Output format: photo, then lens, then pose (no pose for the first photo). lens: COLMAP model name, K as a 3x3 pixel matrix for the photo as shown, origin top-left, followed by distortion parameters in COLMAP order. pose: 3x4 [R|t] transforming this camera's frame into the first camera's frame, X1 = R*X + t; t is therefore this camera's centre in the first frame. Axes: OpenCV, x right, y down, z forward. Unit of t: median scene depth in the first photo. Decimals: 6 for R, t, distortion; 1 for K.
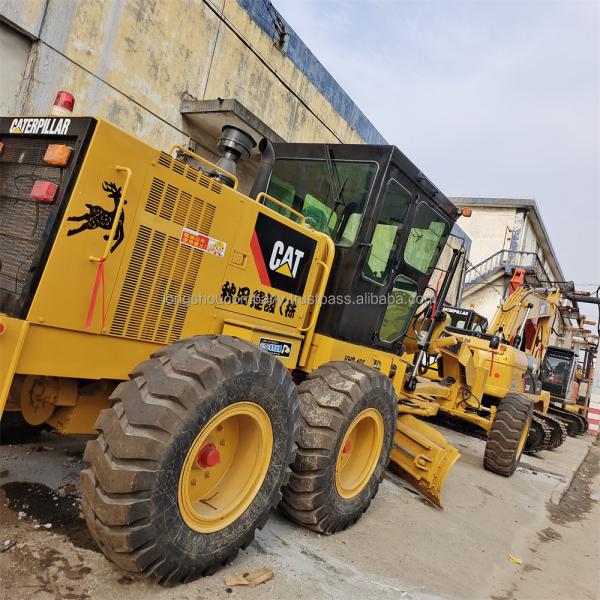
lens RADIAL K [[541.4, 0, 298.5], [0, 541.4, 298.5], [0, 0, 1]] dist [0.027124, 0.022139]
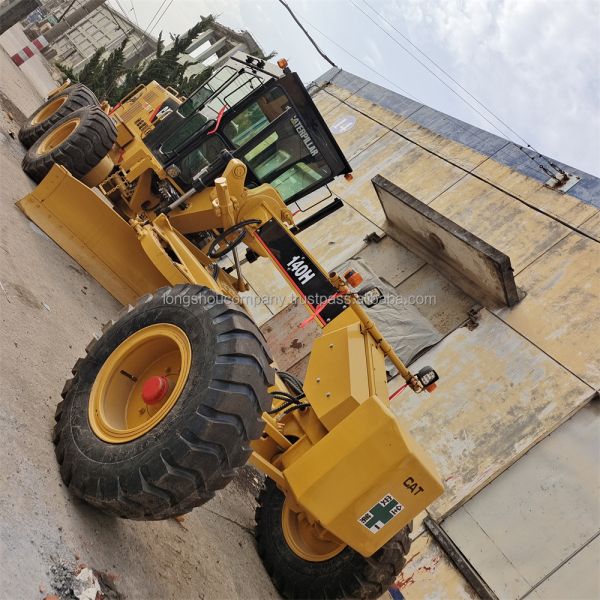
lens RADIAL K [[541.4, 0, 304.6], [0, 541.4, 294.9], [0, 0, 1]] dist [0.027124, 0.022139]
pose [[0.055295, -0.387854, -0.920061, 1.663621], [-0.748563, 0.593695, -0.295262, 0.552028], [0.660754, 0.705050, -0.257505, 2.489048]]
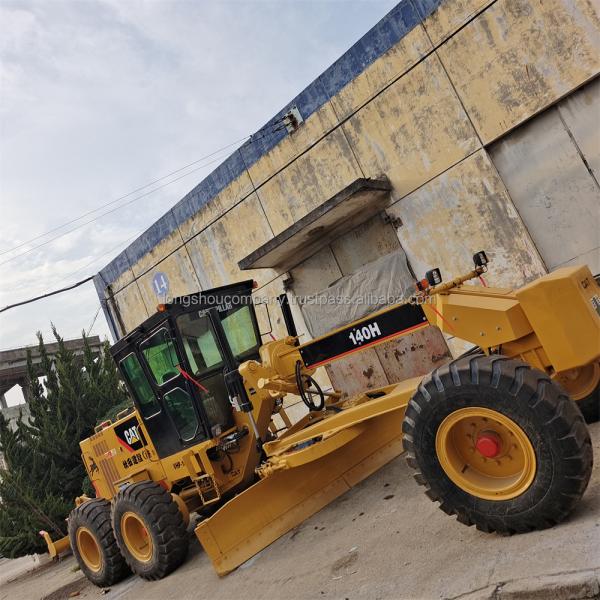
lens RADIAL K [[541.4, 0, 299.1], [0, 541.4, 299.5], [0, 0, 1]] dist [0.027124, 0.022139]
pose [[-0.245483, -0.301186, -0.921425, 2.009582], [0.407359, 0.830466, -0.379981, 0.579115], [0.879657, -0.468630, -0.081174, 2.132617]]
